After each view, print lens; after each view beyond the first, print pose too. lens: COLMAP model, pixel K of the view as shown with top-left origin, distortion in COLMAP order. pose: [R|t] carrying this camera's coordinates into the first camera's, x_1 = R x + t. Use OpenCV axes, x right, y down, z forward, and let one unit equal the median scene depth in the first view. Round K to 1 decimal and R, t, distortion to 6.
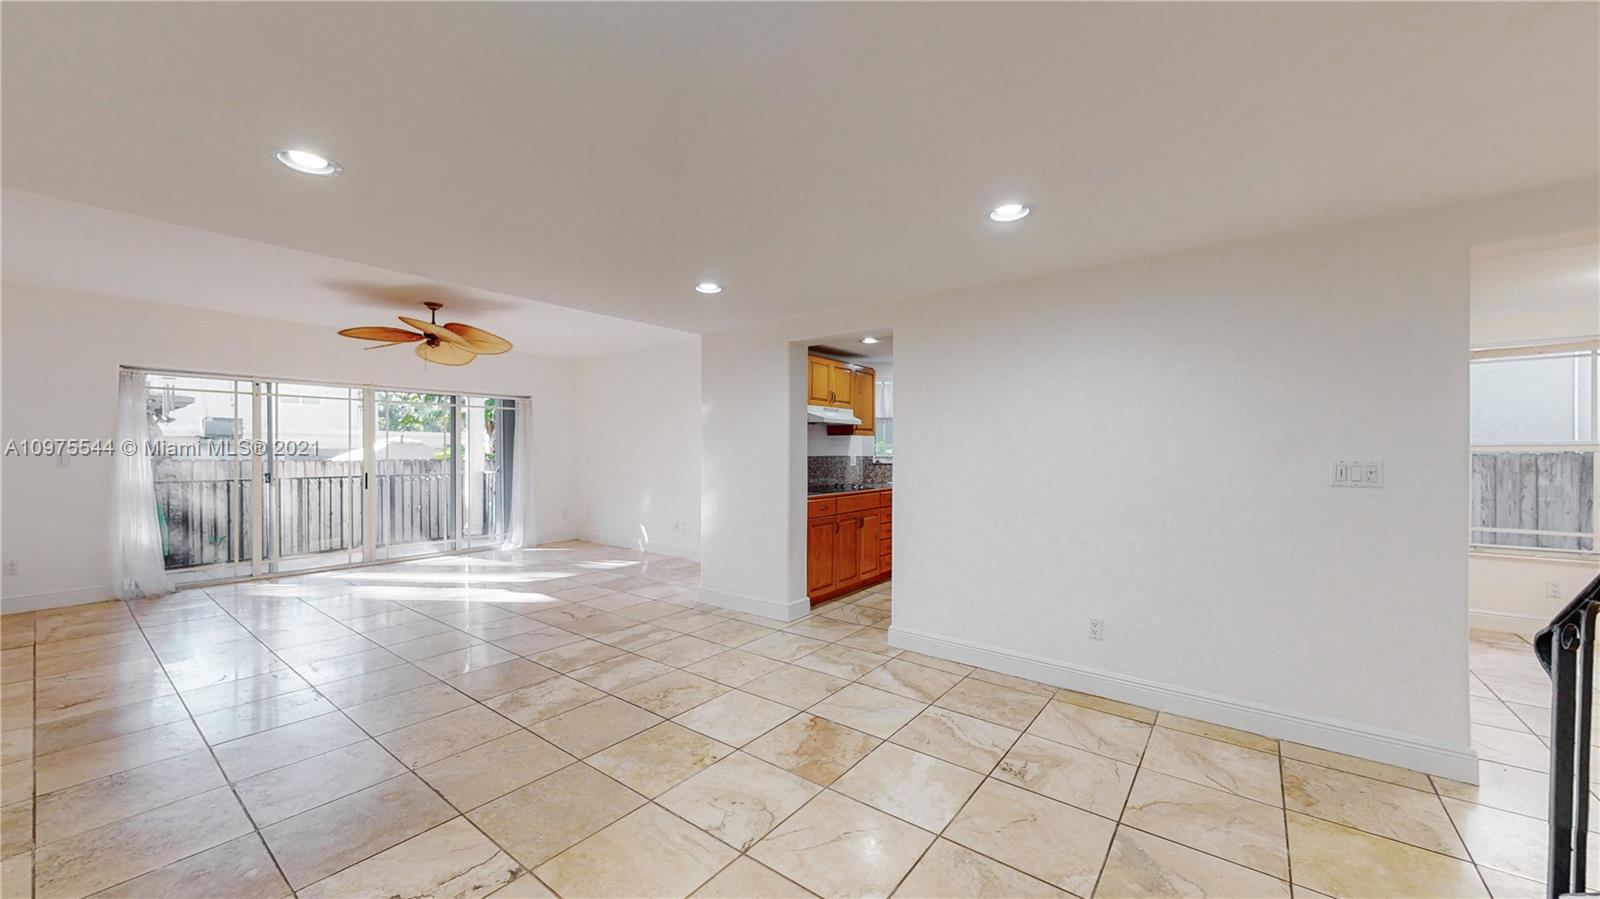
lens RADIAL K [[584.5, 0, 800.0], [0, 584.5, 450.6], [0, 0, 1]] dist [0.000787, -0.000327]
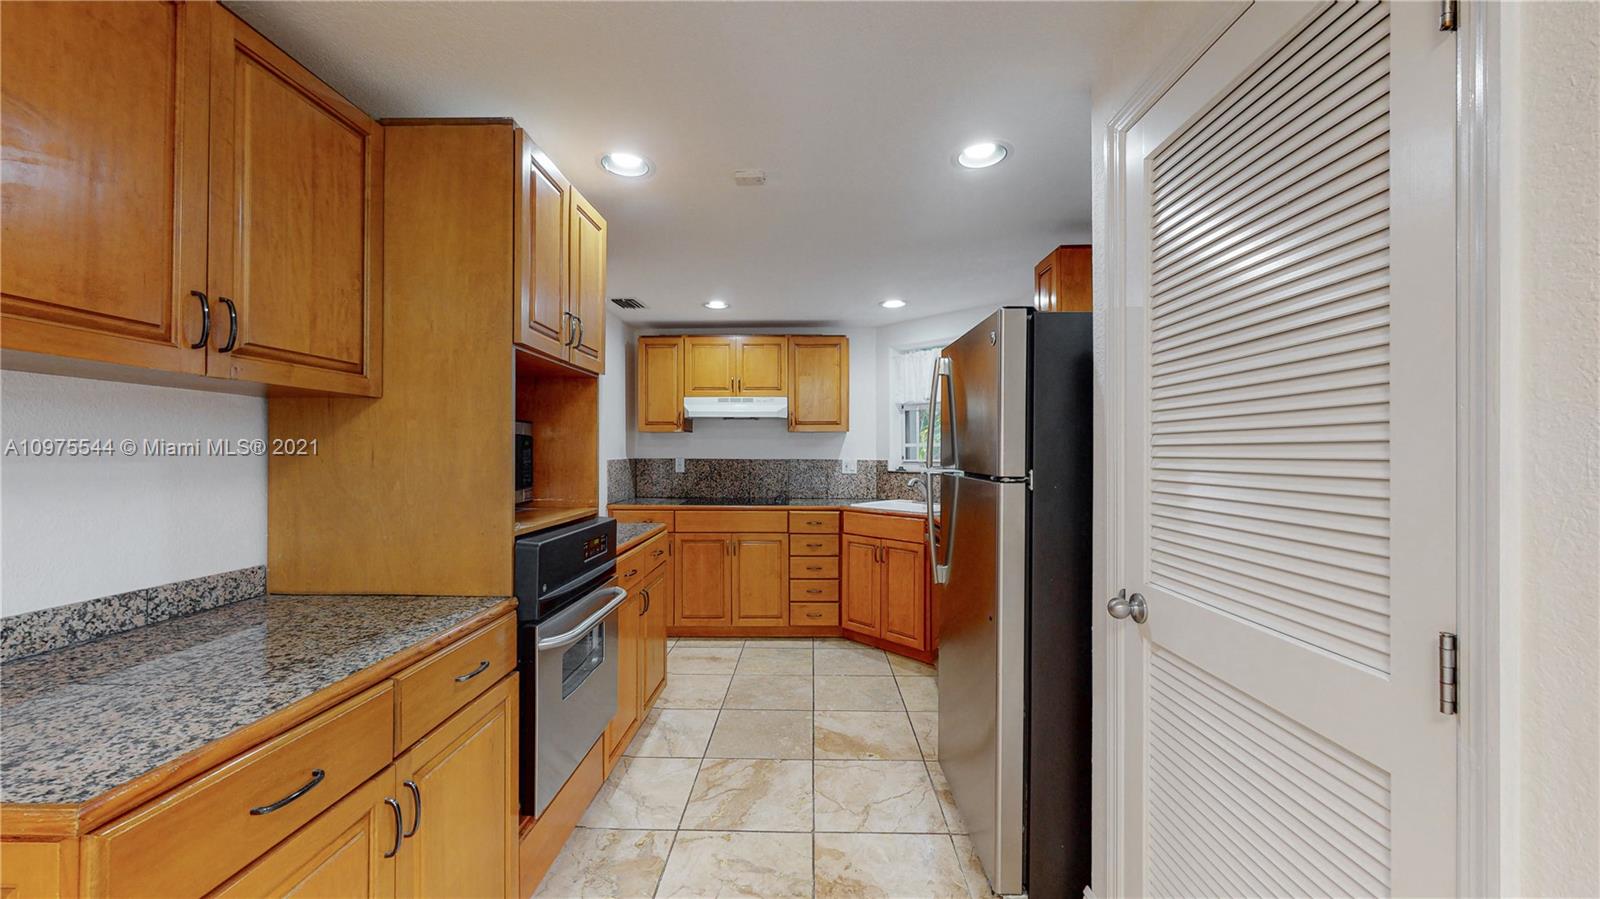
lens RADIAL K [[584.5, 0, 800.3], [0, 584.5, 448.5], [0, 0, 1]] dist [0.000787, -0.000327]
pose [[0.585351, -0.001631, -0.810778, 0.720333], [-0.002285, 0.999991, -0.003661, -0.002242], [0.810777, 0.003995, 0.585342, 0.594367]]
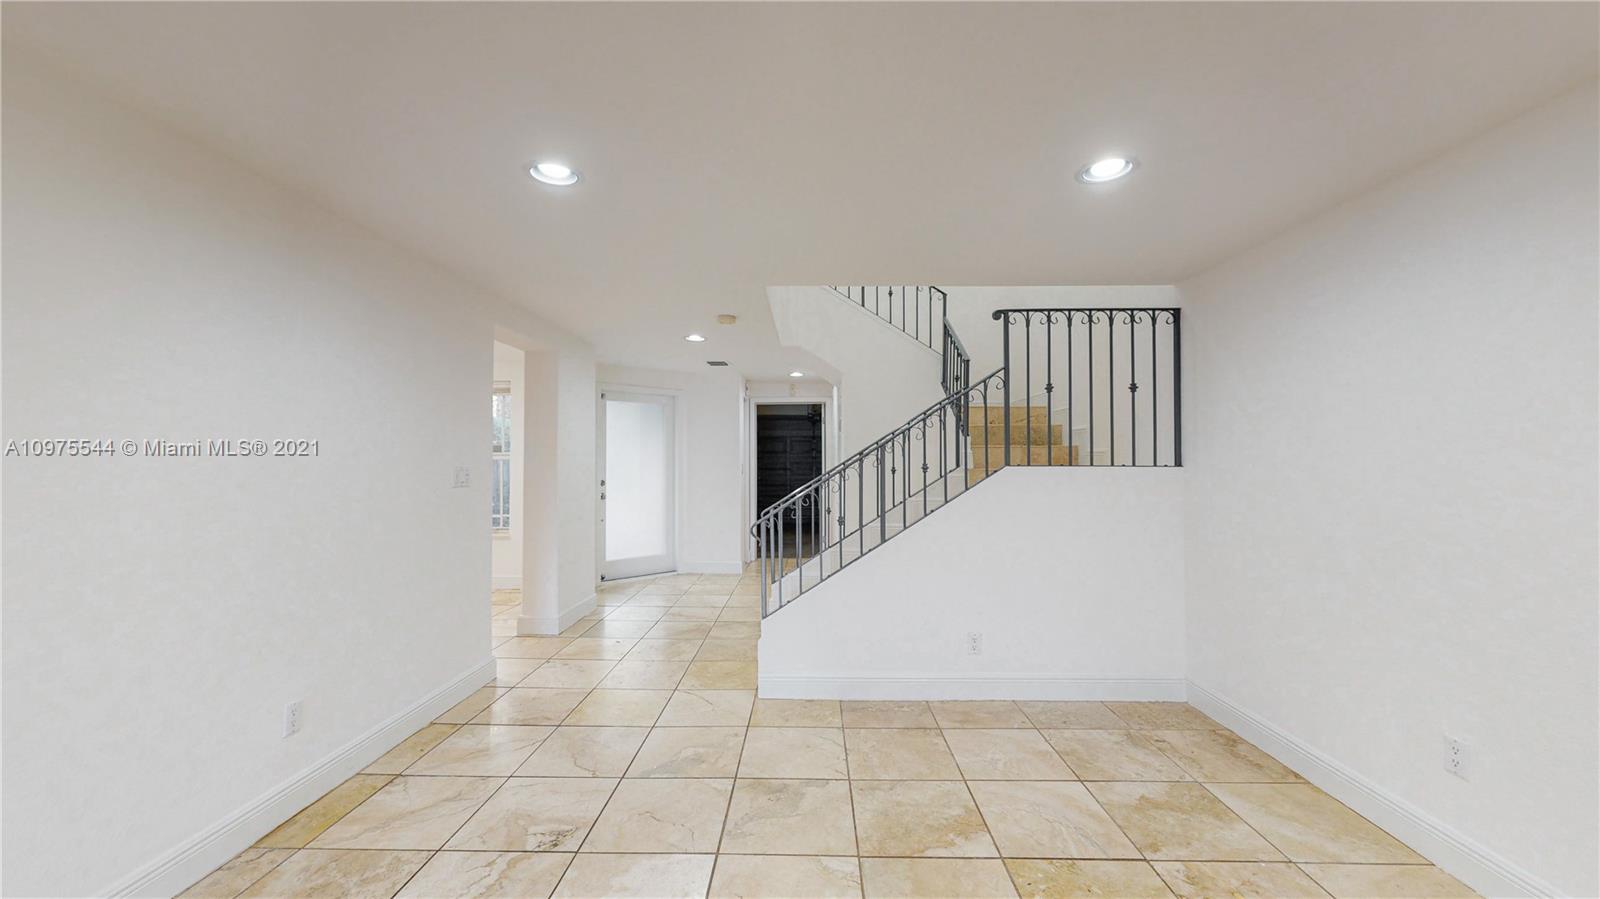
lens RADIAL K [[584.5, 0, 794.6], [0, 584.5, 454.8], [0, 0, 1]] dist [0.000787, -0.000327]
pose [[-0.582460, 0.007460, 0.812825, -0.223884], [0.002901, 0.999971, -0.007098, 0.000739], [-0.812854, -0.001776, -0.582465, 0.517540]]
